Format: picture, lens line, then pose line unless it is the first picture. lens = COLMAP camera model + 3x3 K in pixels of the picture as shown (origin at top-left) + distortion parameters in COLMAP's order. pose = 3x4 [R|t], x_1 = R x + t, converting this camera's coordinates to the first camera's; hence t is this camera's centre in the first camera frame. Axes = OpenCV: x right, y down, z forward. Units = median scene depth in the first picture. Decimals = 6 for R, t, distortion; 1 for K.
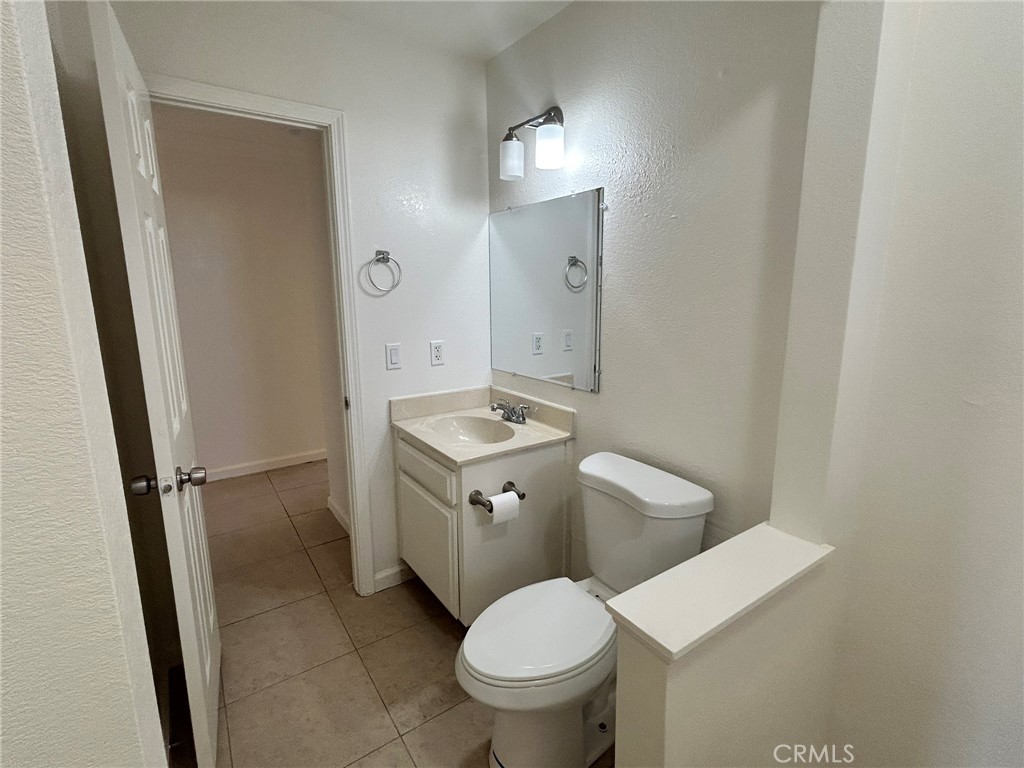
lens RADIAL K [[483.8, 0, 507.6], [0, 483.8, 374.8], [0, 0, 1]] dist [0.000220, 0.000568]
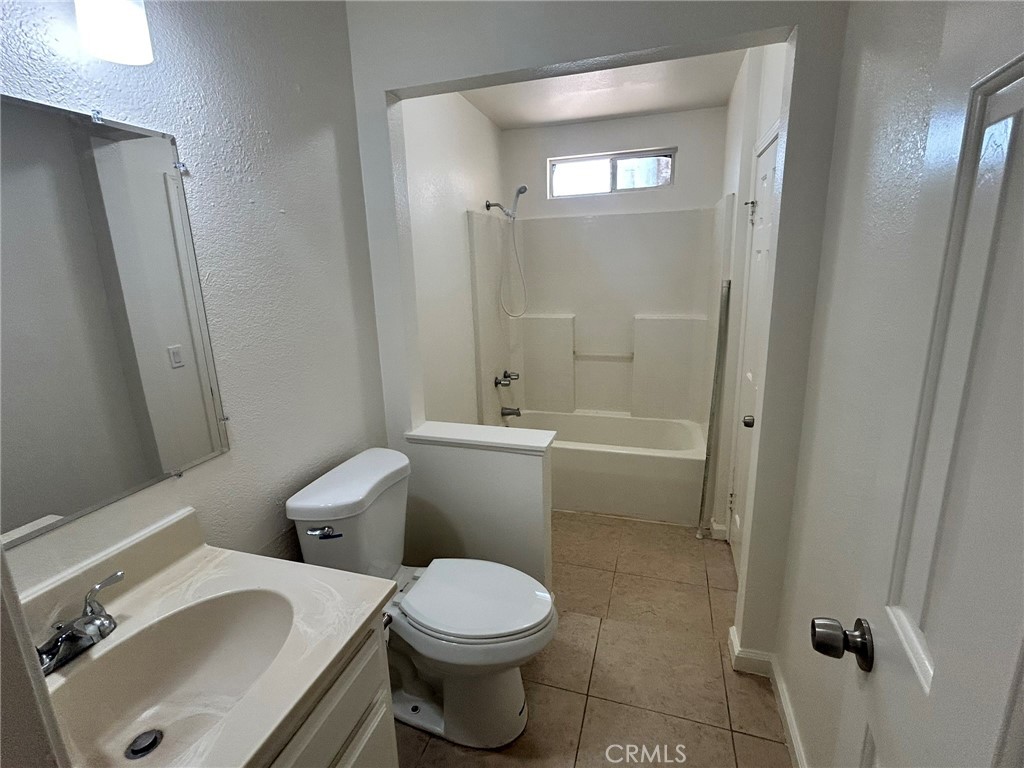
lens RADIAL K [[483.8, 0, 507.6], [0, 483.8, 374.8], [0, 0, 1]] dist [0.000220, 0.000568]
pose [[-0.613482, -0.152182, 0.774906, -0.649057], [0.177203, 0.929706, 0.322872, -0.243028], [-0.769570, 0.335392, -0.543391, 1.197411]]
